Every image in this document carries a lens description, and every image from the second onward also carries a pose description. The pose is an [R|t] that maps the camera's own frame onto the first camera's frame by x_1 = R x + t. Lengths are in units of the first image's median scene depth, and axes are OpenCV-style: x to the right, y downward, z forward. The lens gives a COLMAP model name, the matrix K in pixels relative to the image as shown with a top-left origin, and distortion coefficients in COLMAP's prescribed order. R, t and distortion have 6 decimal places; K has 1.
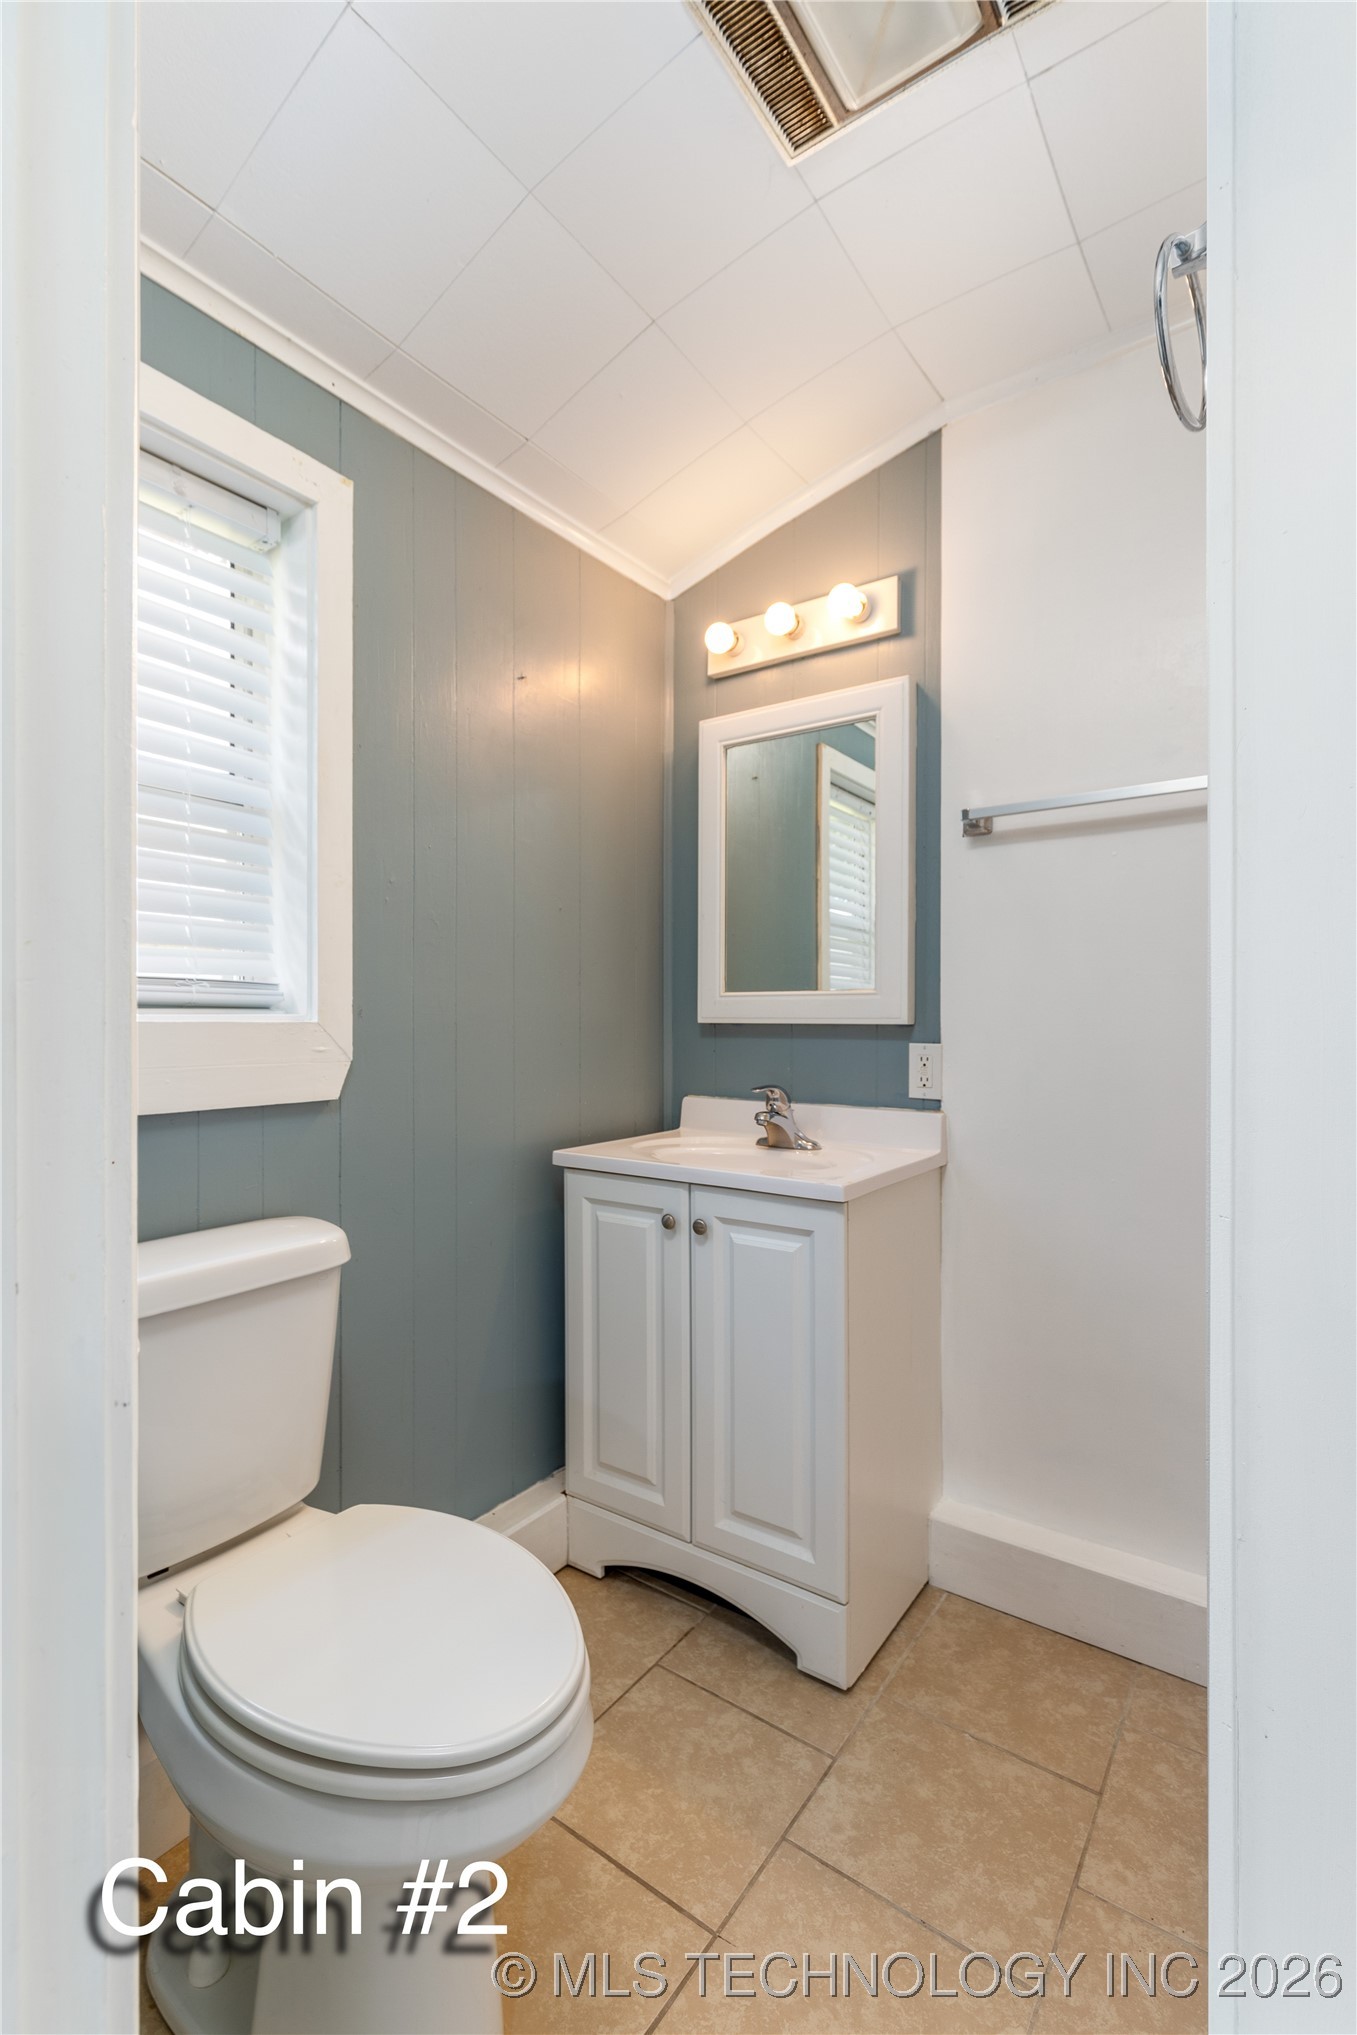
lens RADIAL K [[932.5, 0, 670.9], [0, 932.5, 1009.8], [0, 0, 1]] dist [-0.000282, -0.000781]
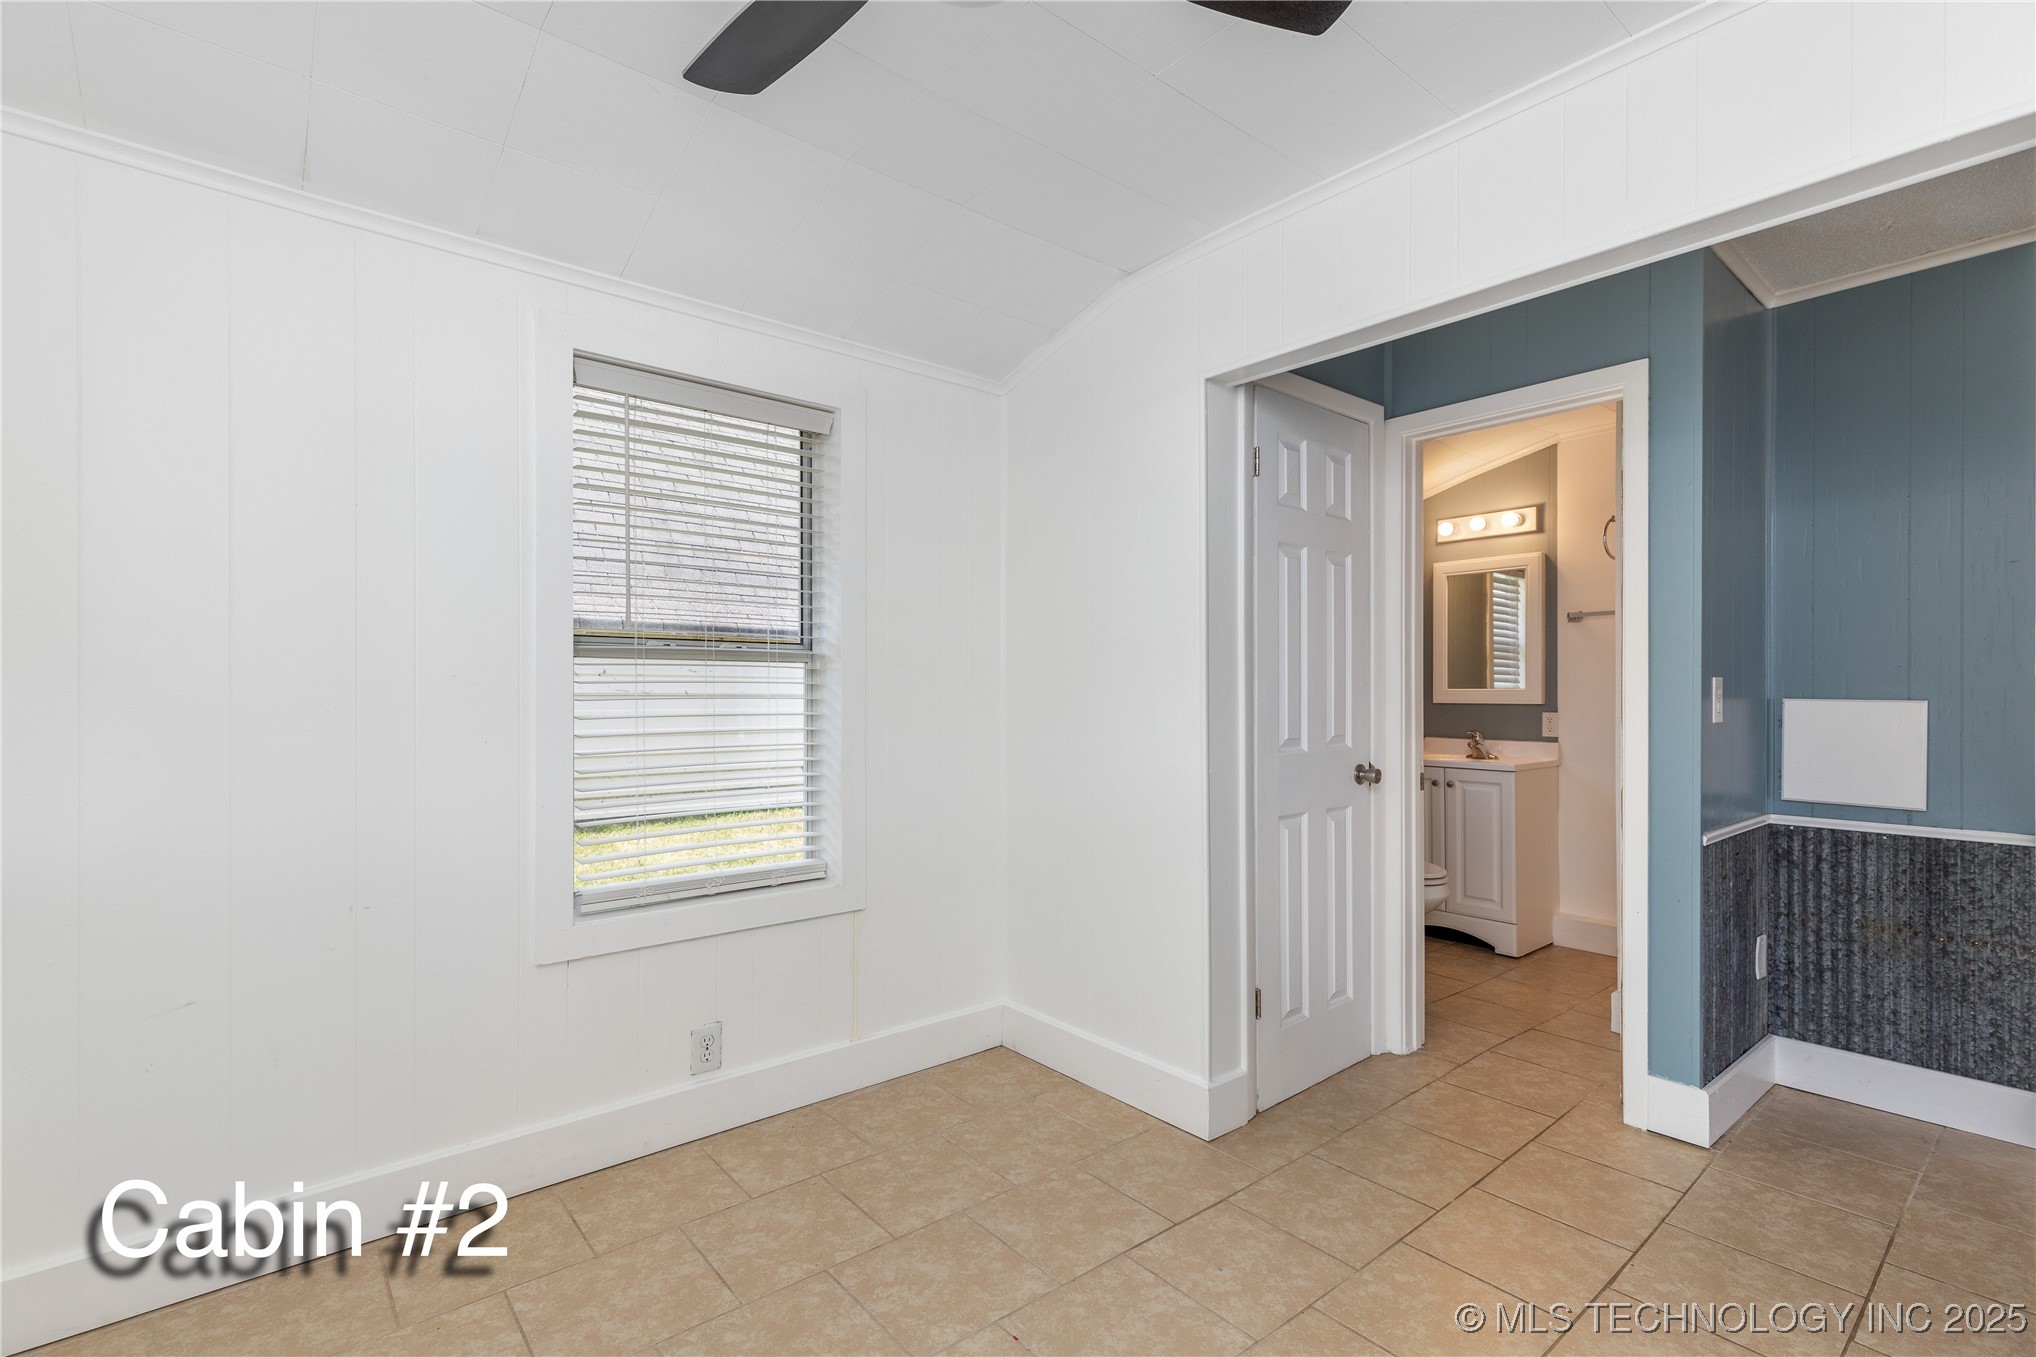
lens RADIAL K [[932.9, 0, 1026.4], [0, 932.9, 684.1], [0, 0, 1]] dist [-0.000282, -0.000781]
pose [[0.969064, 0.003112, -0.246788, -0.395456], [-0.007657, 0.999818, -0.017458, 0.016265], [0.246689, 0.018808, 0.968912, -1.488844]]
